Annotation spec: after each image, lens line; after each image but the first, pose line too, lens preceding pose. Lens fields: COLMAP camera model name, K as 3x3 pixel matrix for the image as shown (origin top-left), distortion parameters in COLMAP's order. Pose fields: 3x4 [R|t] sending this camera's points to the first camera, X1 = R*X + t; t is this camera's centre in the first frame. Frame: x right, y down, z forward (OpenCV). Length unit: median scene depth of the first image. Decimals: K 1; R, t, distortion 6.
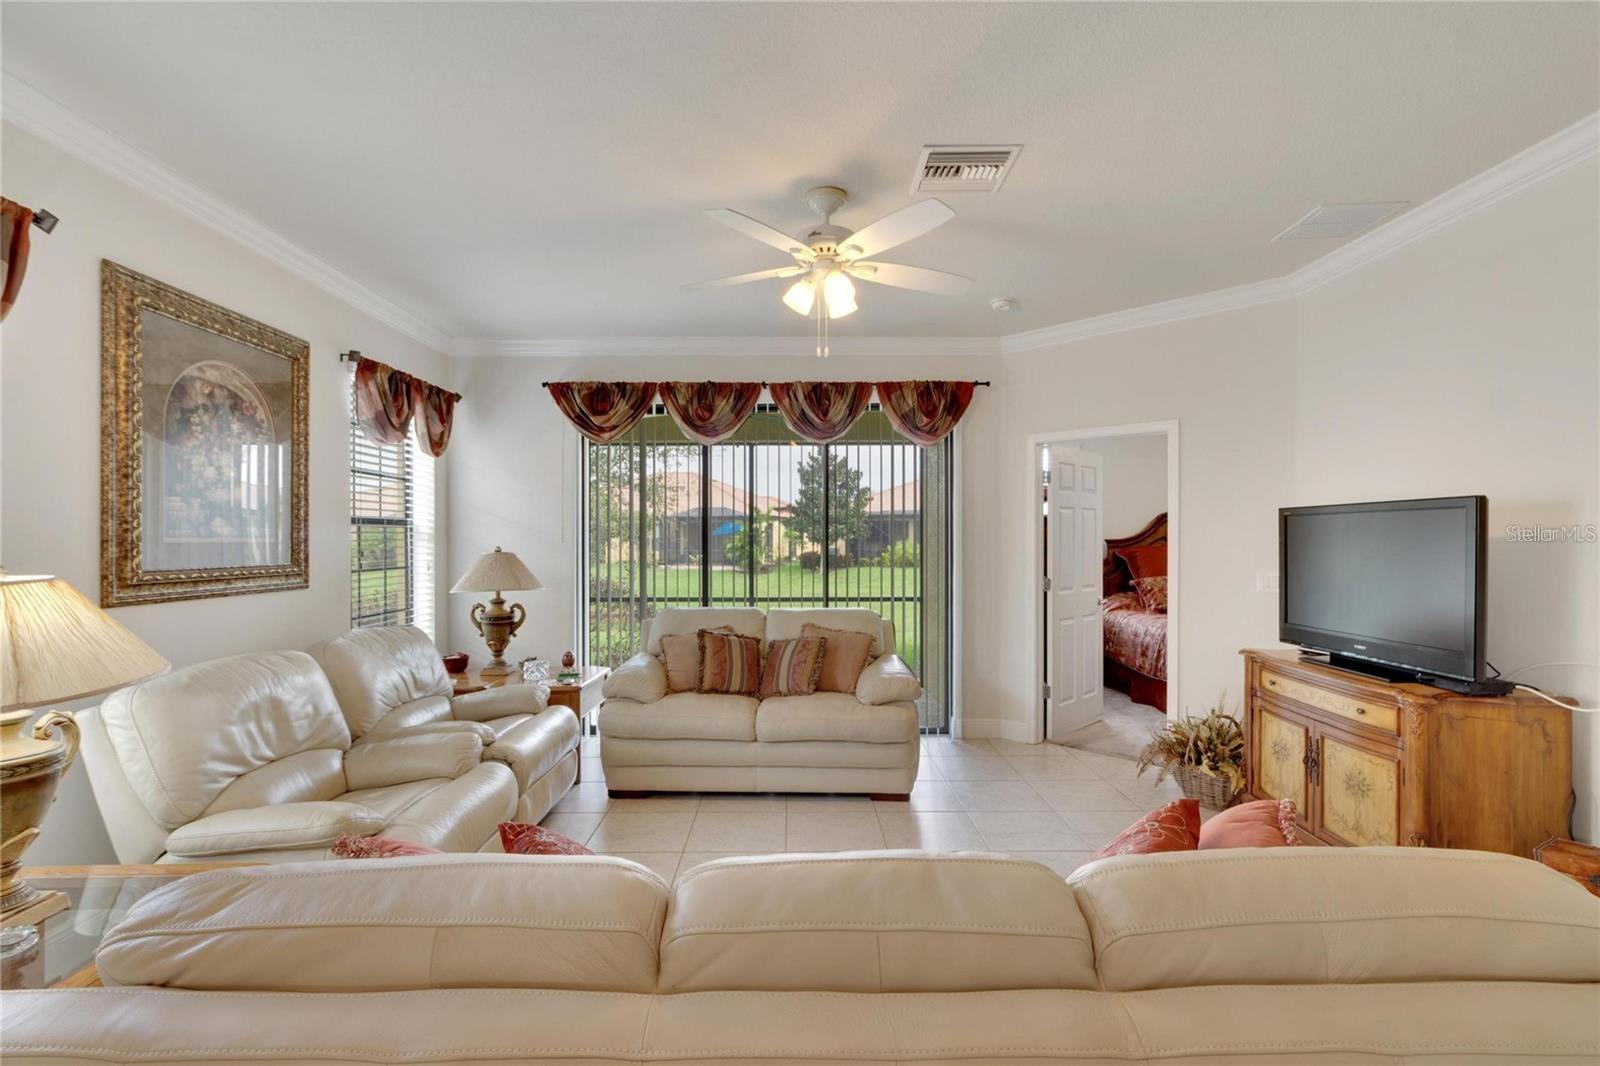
lens RADIAL K [[707.8, 0, 793.8], [0, 707.8, 538.6], [0, 0, 1]] dist [-0.001550, -0.000597]
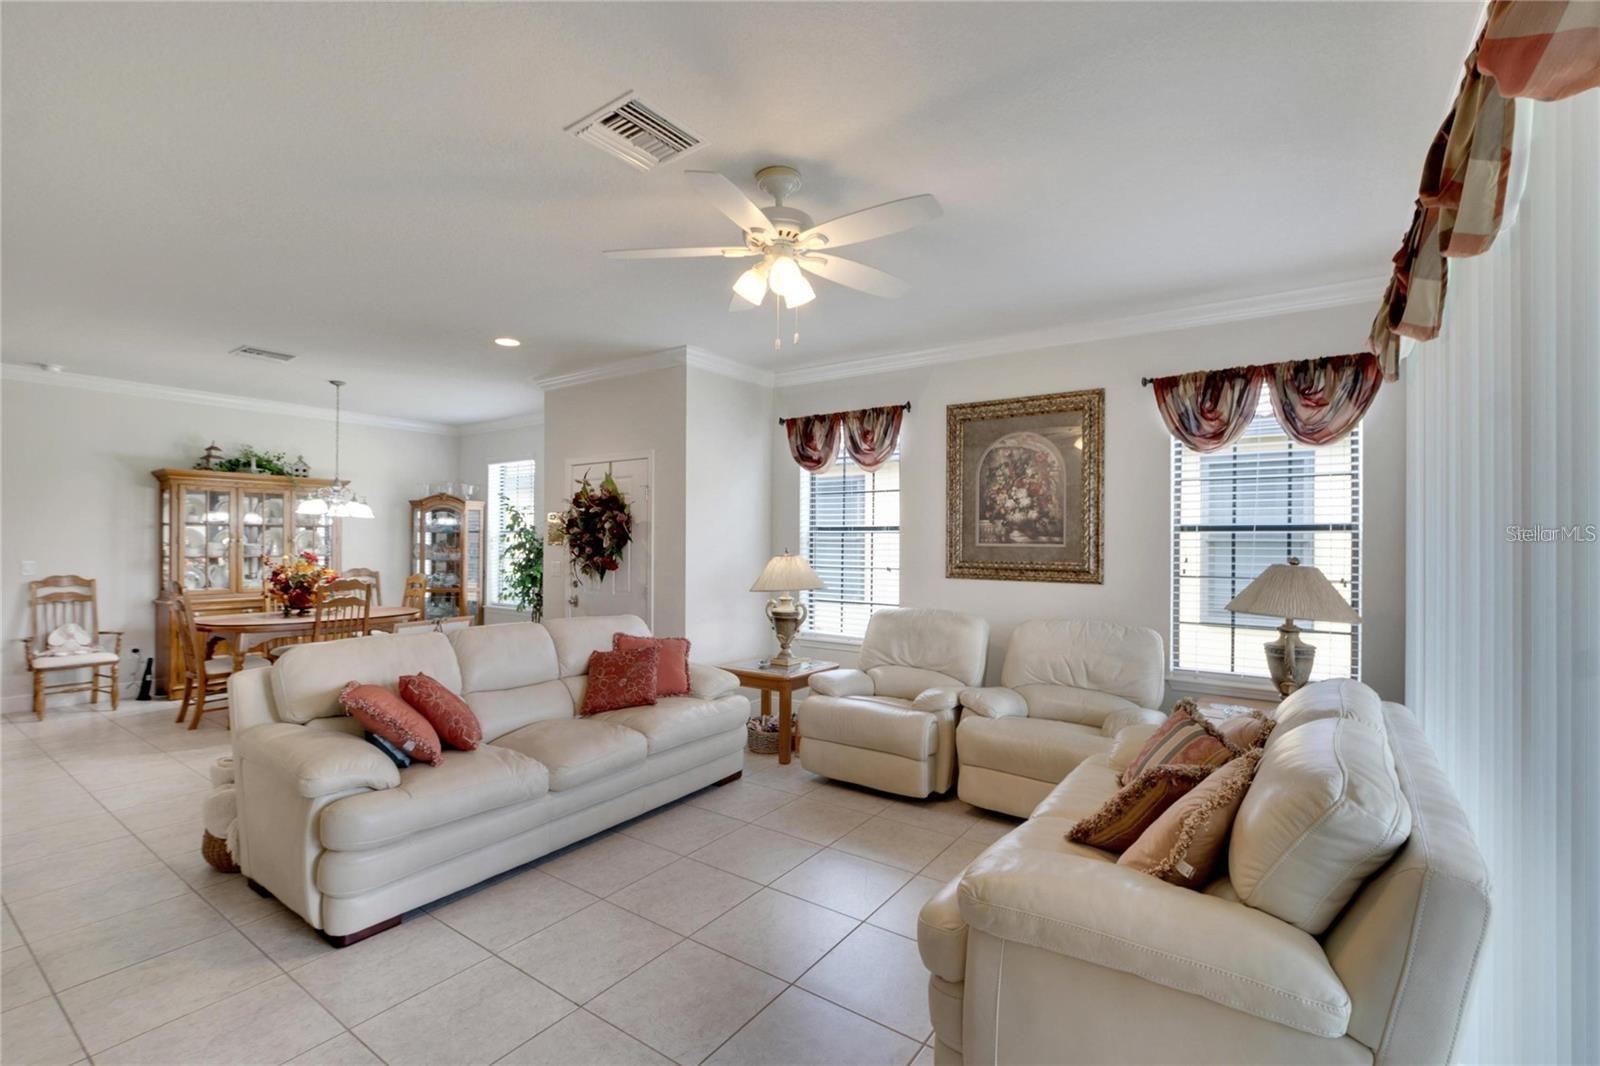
lens RADIAL K [[691.3, 0, 821.9], [0, 691.3, 537.5], [0, 0, 1]] dist [0.000815, 0.000115]
pose [[-0.555088, -0.012601, -0.831696, 0.479559], [-0.009522, 0.999916, -0.008795, 0.002103], [0.831737, 0.003037, -0.555161, 0.996703]]
